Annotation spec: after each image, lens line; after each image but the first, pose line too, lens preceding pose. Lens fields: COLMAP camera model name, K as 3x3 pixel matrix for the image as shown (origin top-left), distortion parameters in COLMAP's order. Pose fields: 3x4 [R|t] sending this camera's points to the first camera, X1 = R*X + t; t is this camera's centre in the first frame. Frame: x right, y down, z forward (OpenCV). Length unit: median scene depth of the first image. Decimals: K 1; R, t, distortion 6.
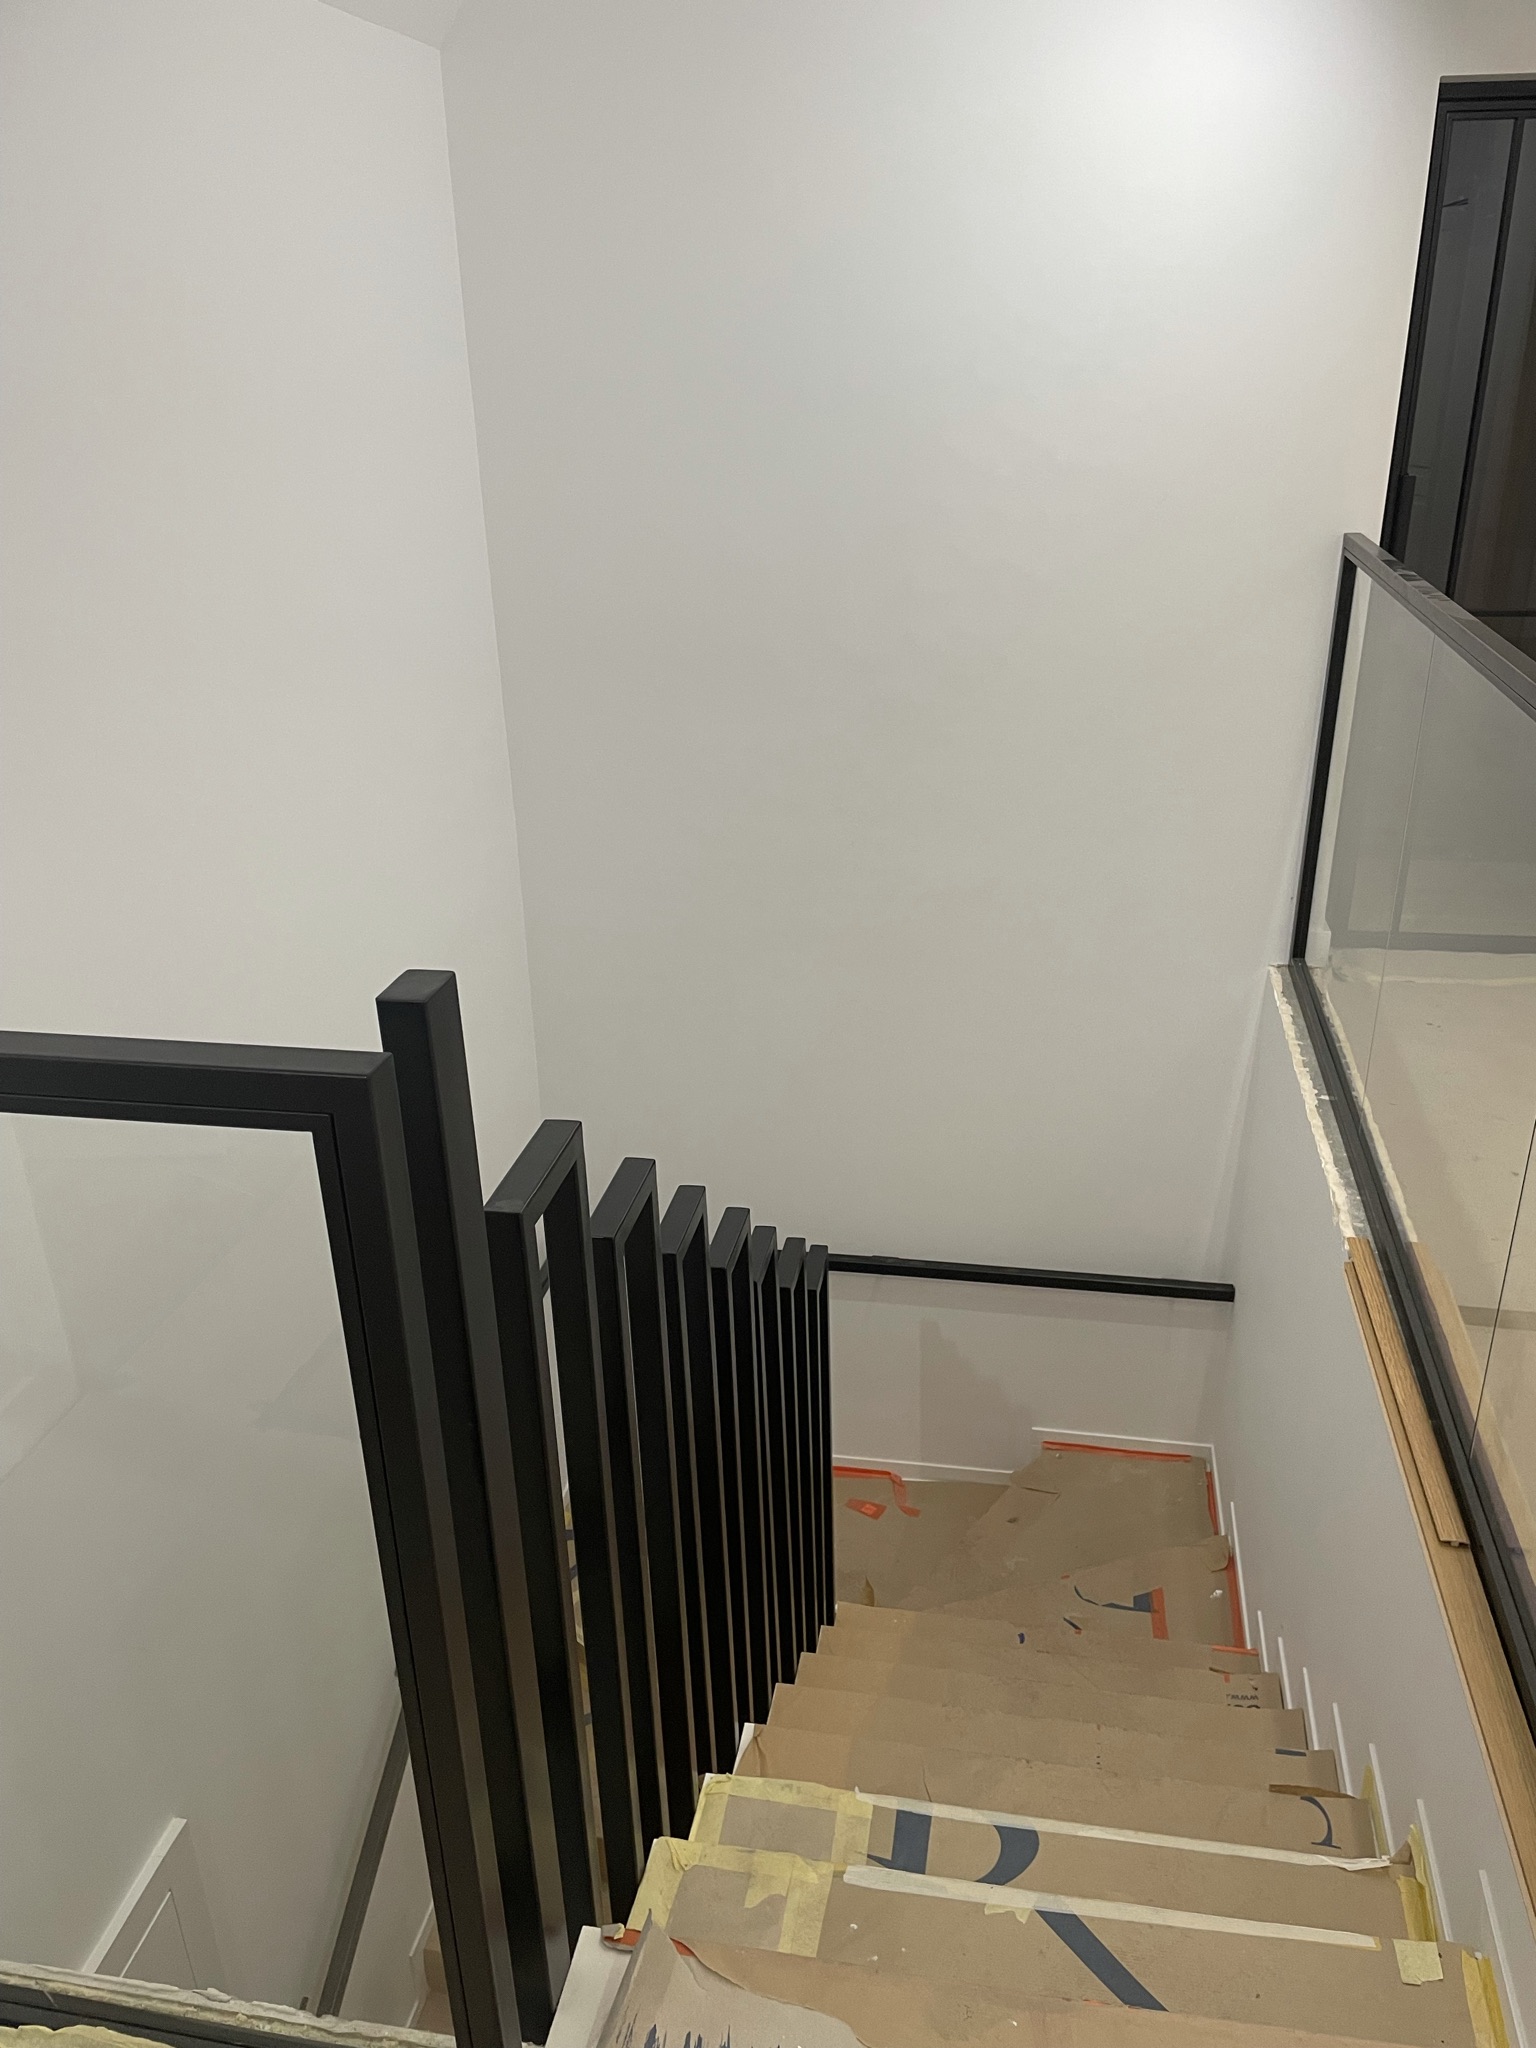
lens RADIAL K [[1526.7, 0, 798.4], [0, 1526.7, 1056.5], [0, 0, 1]] dist [0.108898, -0.121481]
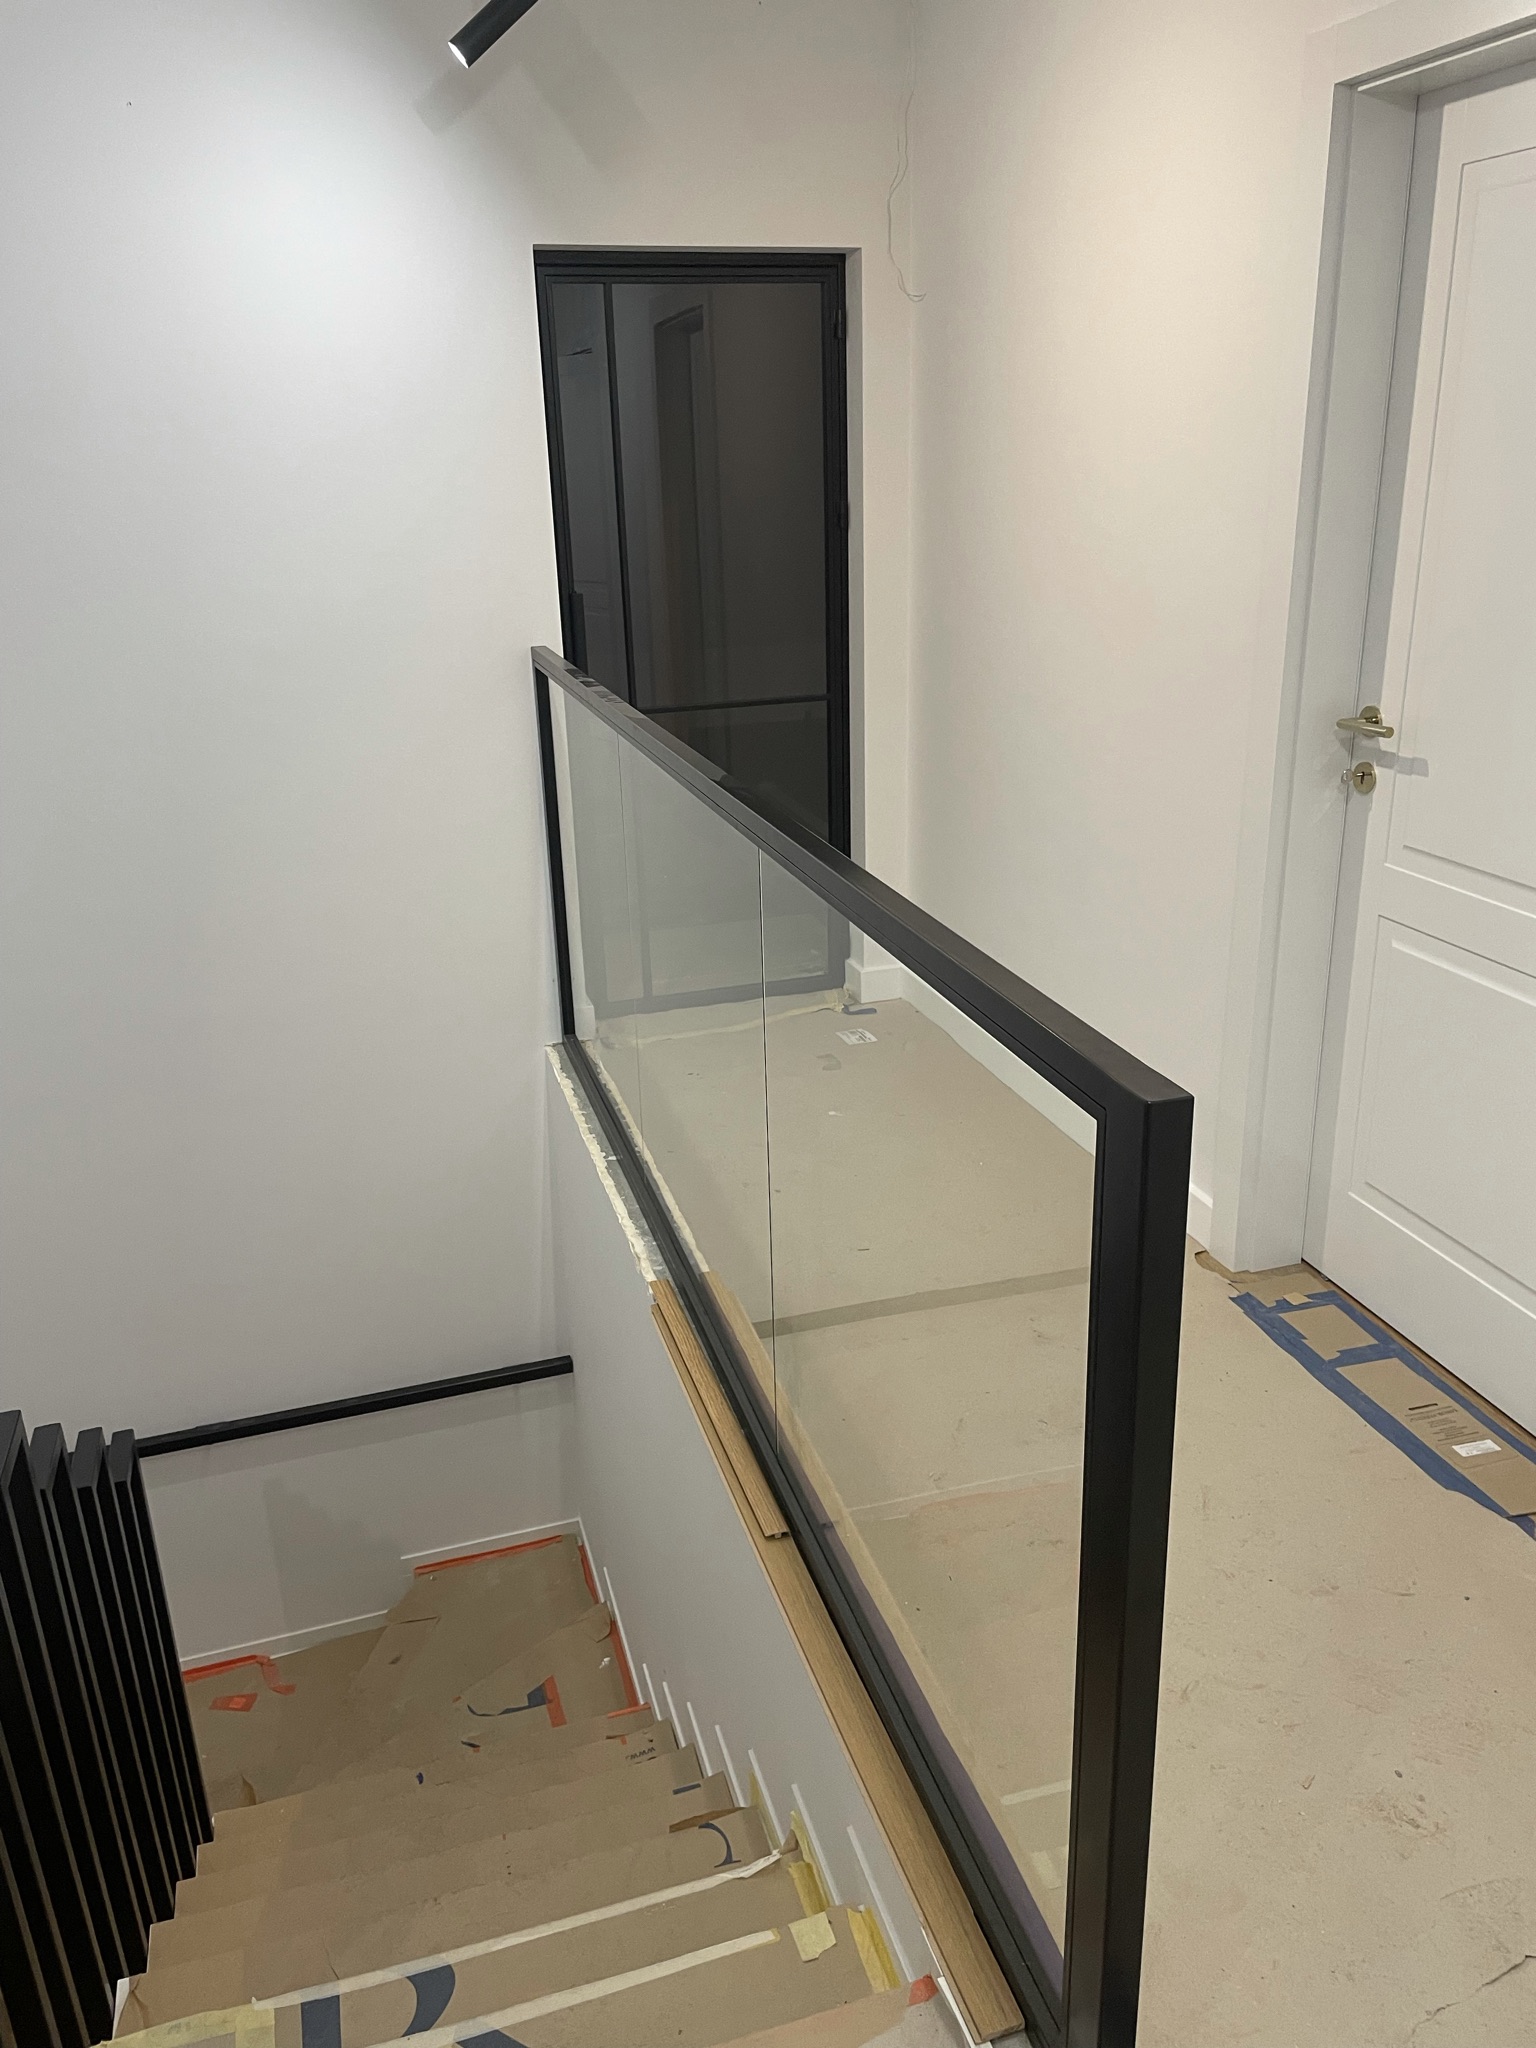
lens RADIAL K [[1531.0, 0, 768.0], [0, 1531.0, 1024.0], [0, 0, 1]] dist [0.106224, -0.133815]
pose [[0.897037, -0.159175, 0.412297, 0.014394], [0.194939, 0.979742, -0.045883, 0.005209], [-0.396641, 0.121531, 0.909893, -0.020505]]
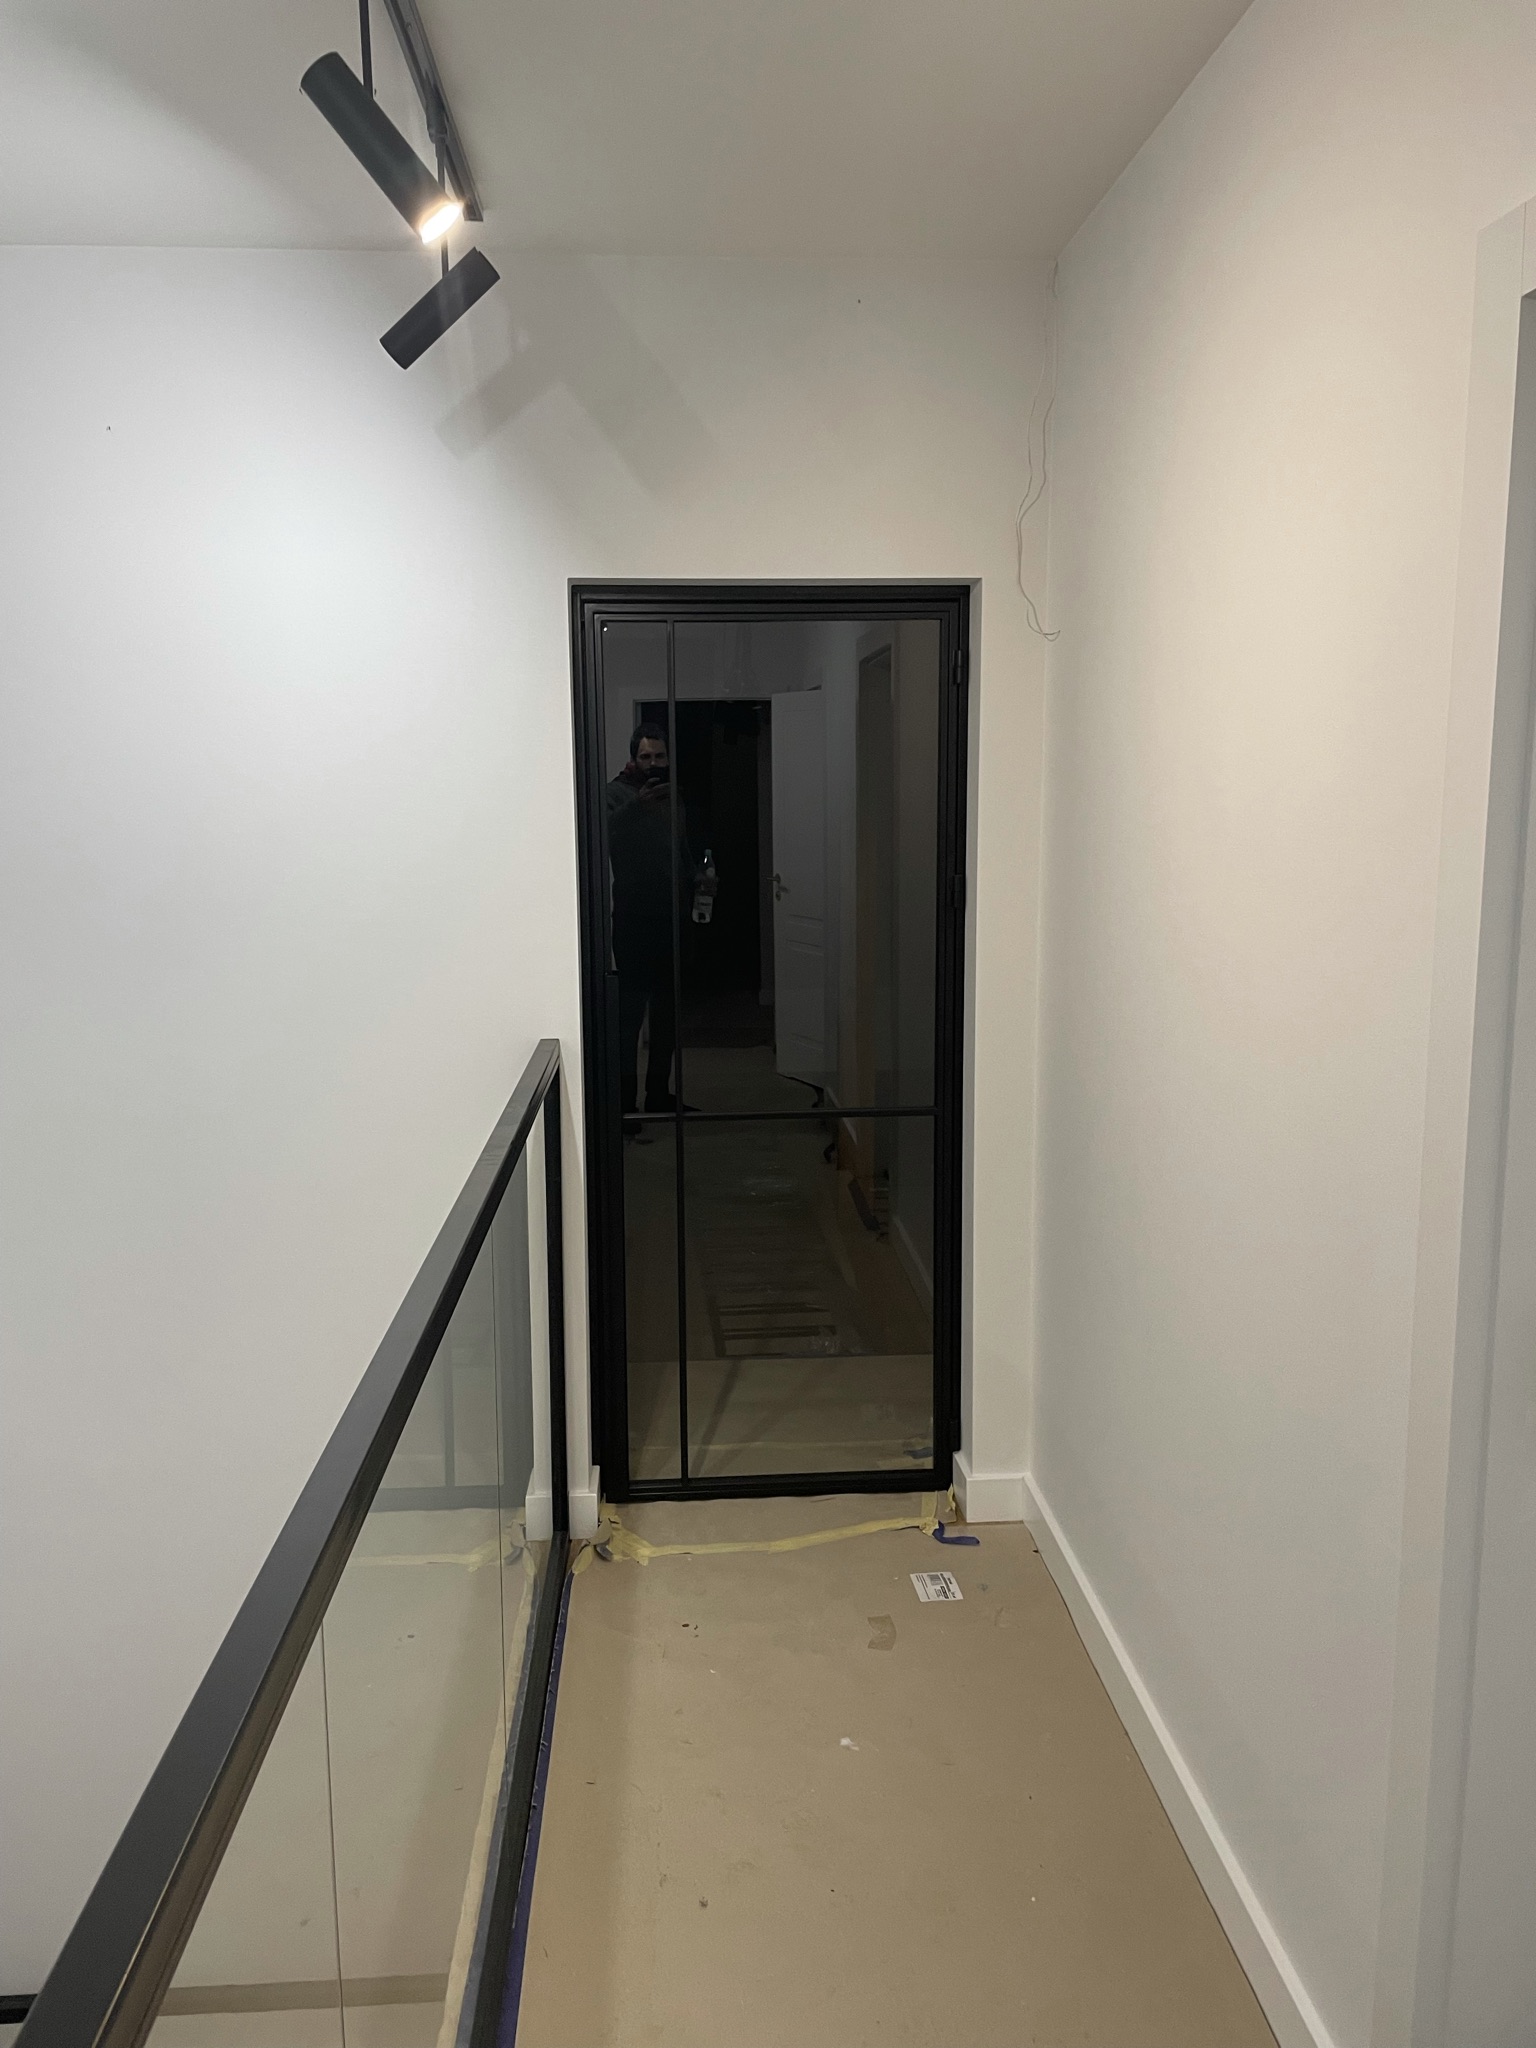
lens RADIAL K [[1565.8, 0, 746.0], [0, 1565.8, 1024.5], [0, 0, 1]] dist [0.076959, -0.143501]
pose [[0.974495, -0.026065, 0.222889, 0.290685], [0.085886, 0.960930, -0.263129, -0.111471], [-0.207322, 0.275561, 0.938660, 0.161210]]
